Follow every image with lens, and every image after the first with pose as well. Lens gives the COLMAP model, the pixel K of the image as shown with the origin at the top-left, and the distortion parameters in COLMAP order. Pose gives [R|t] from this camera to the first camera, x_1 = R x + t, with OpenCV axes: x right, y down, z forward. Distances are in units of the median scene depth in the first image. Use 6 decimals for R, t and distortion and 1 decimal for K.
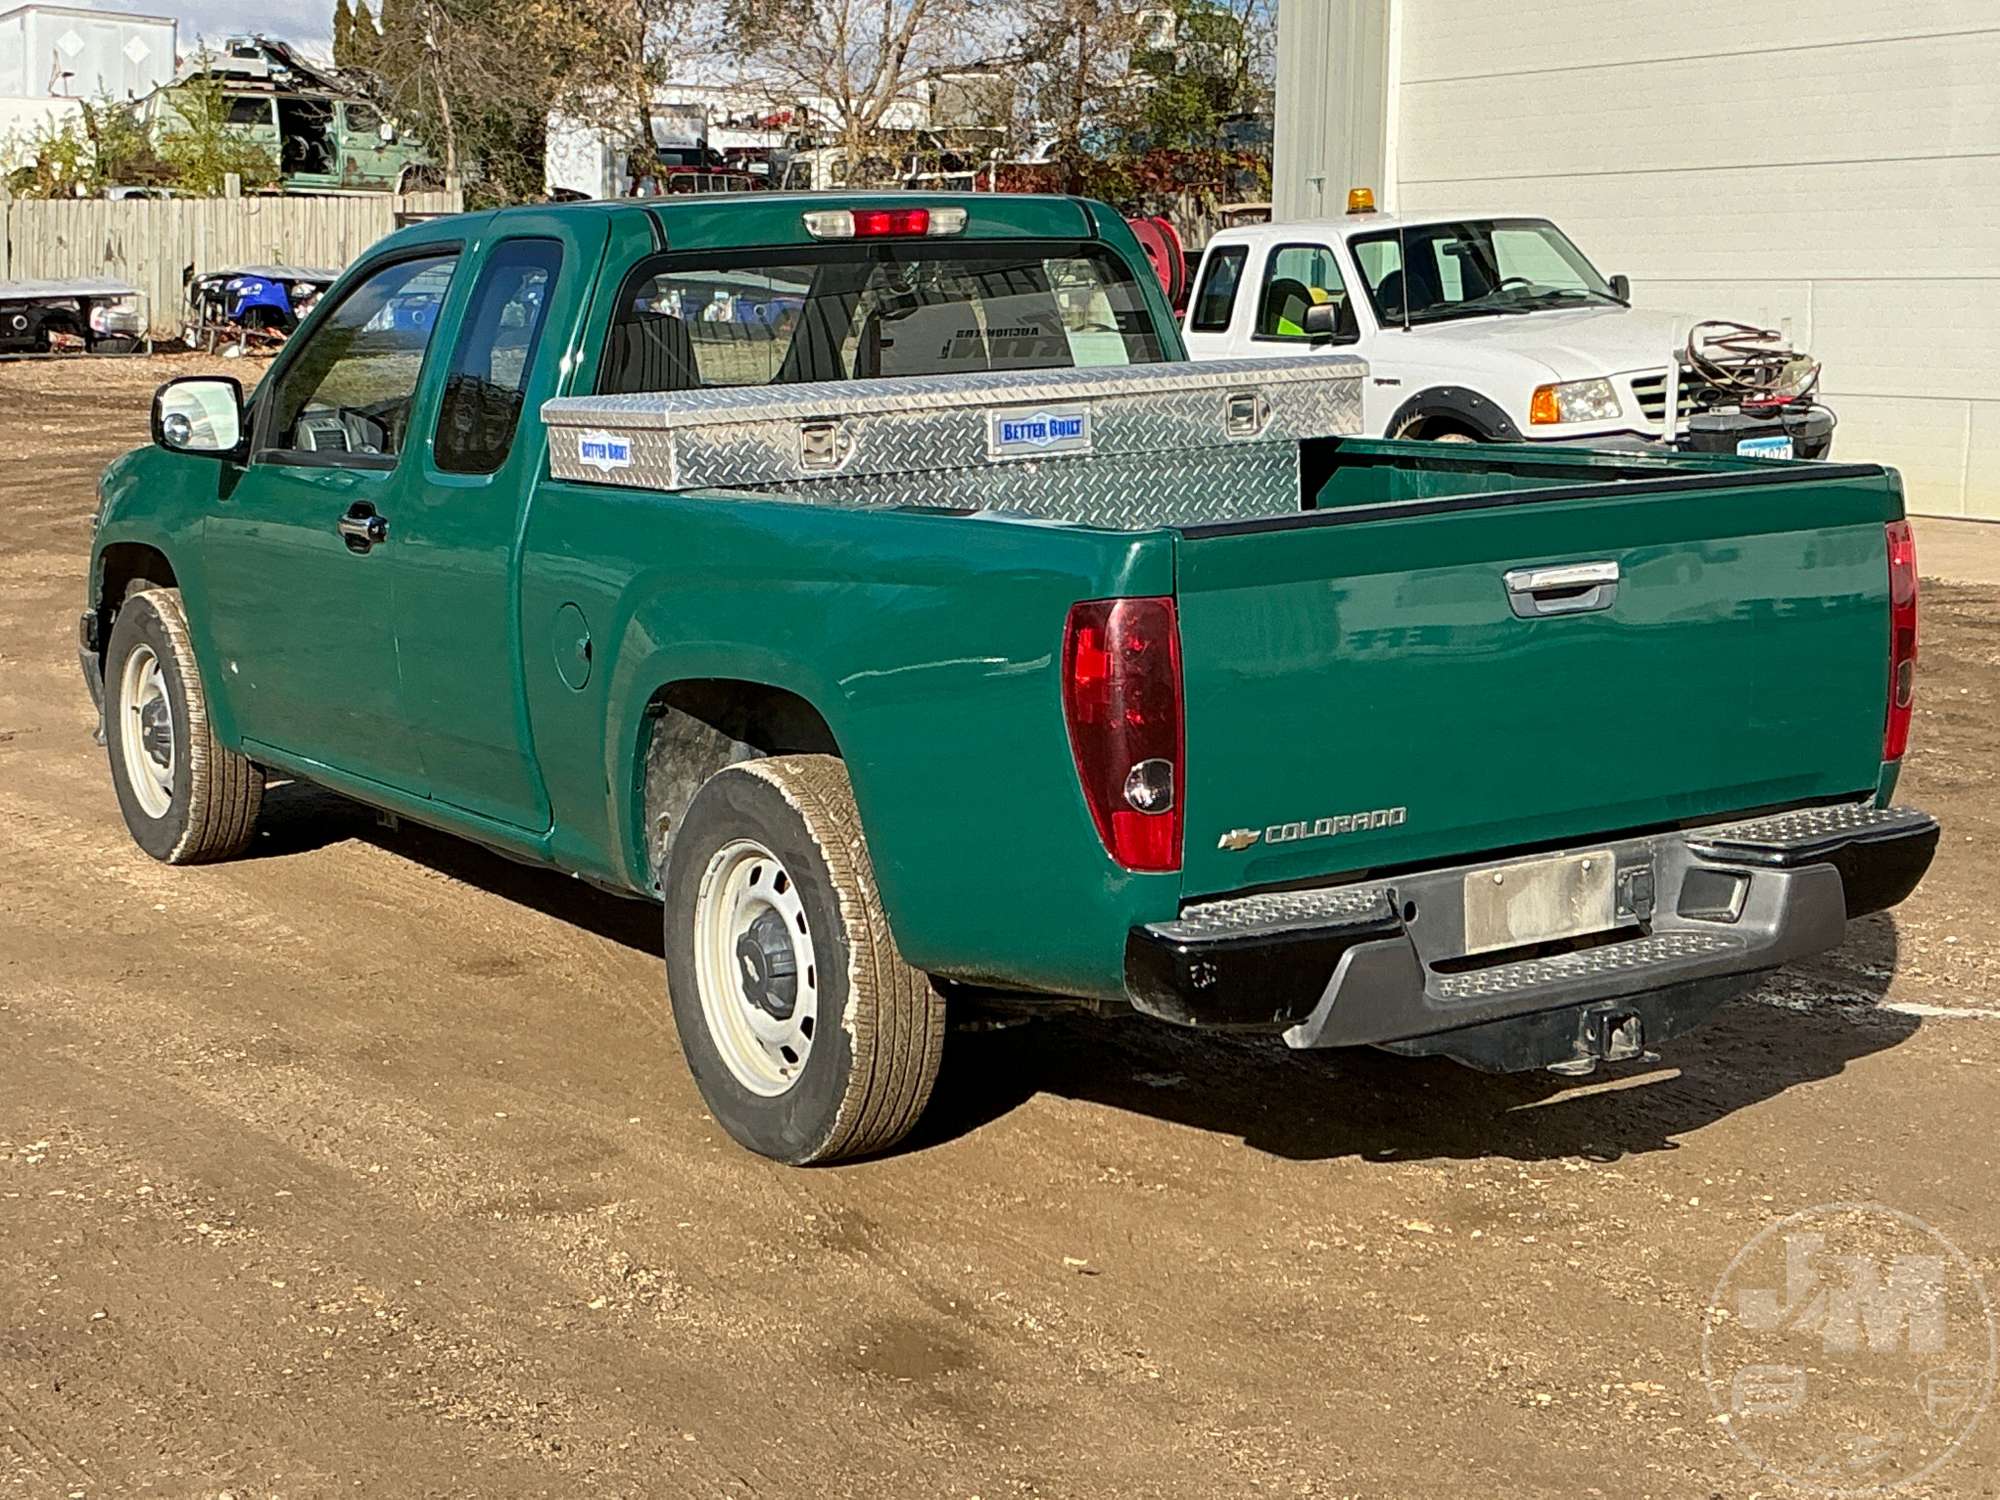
lens RADIAL K [[3106.3, 0, 1000.0], [0, 3106.3, 750.0], [0, 0, 1]] dist [0.175673, -0.202077]
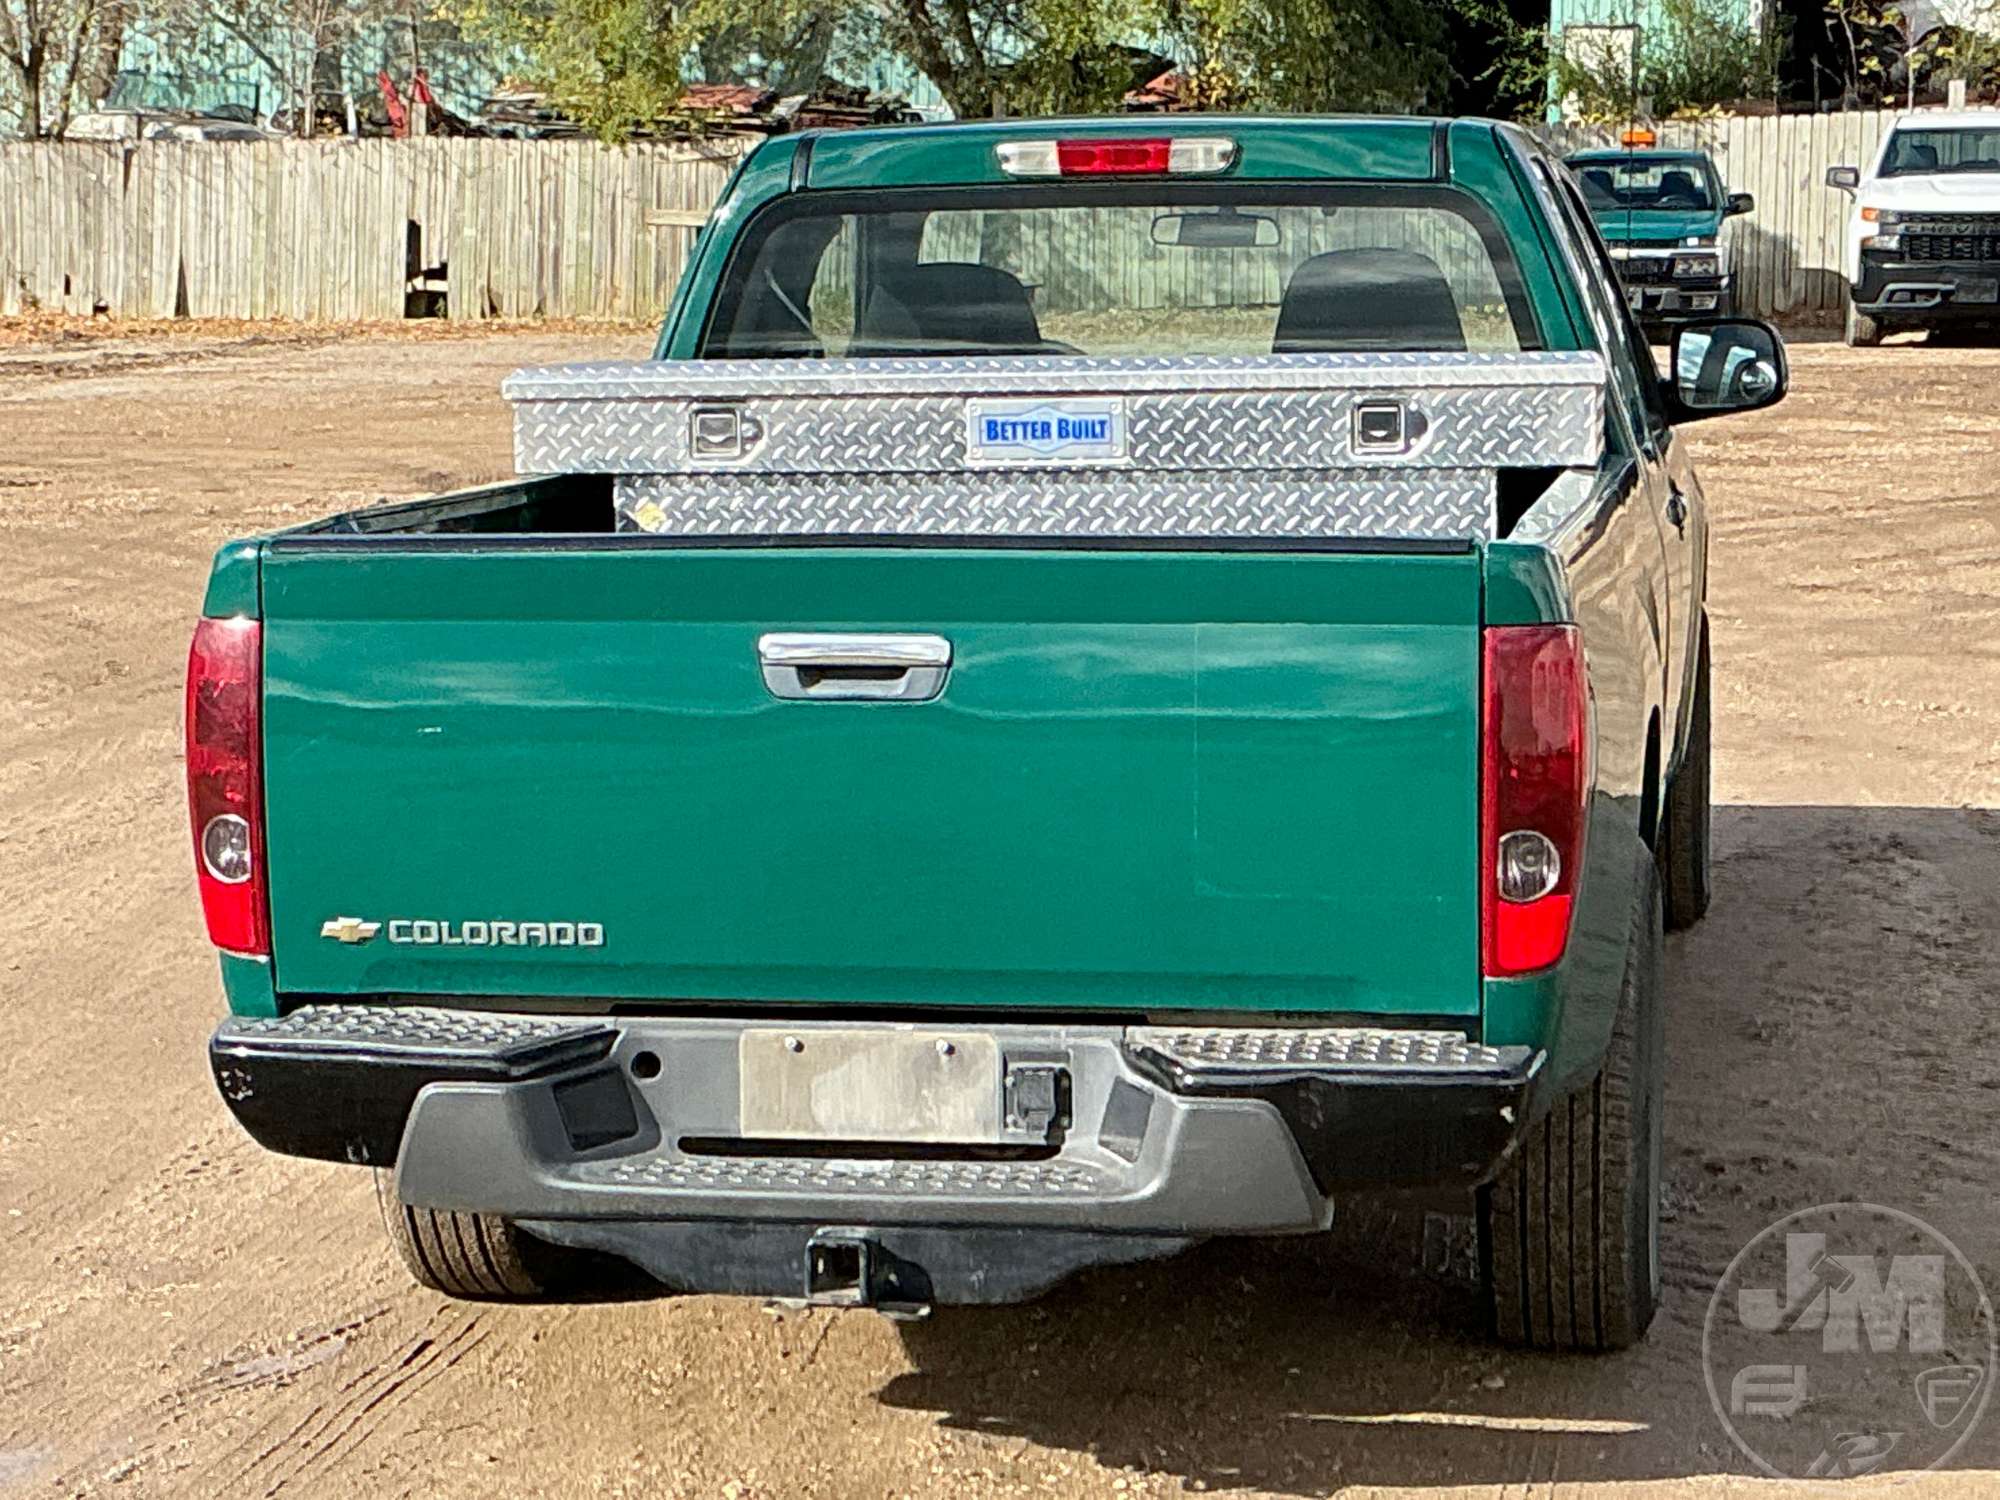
lens RADIAL K [[4411.1, 0, 1000.0], [0, 4411.1, 750.0], [0, 0, 1]] dist [0.069979, -0.054030]
pose [[0.747083, 0.102443, -0.656790, 0.117295], [-0.116284, 0.992959, 0.022606, -0.007812], [0.654481, 0.059486, 0.753735, 0.029549]]
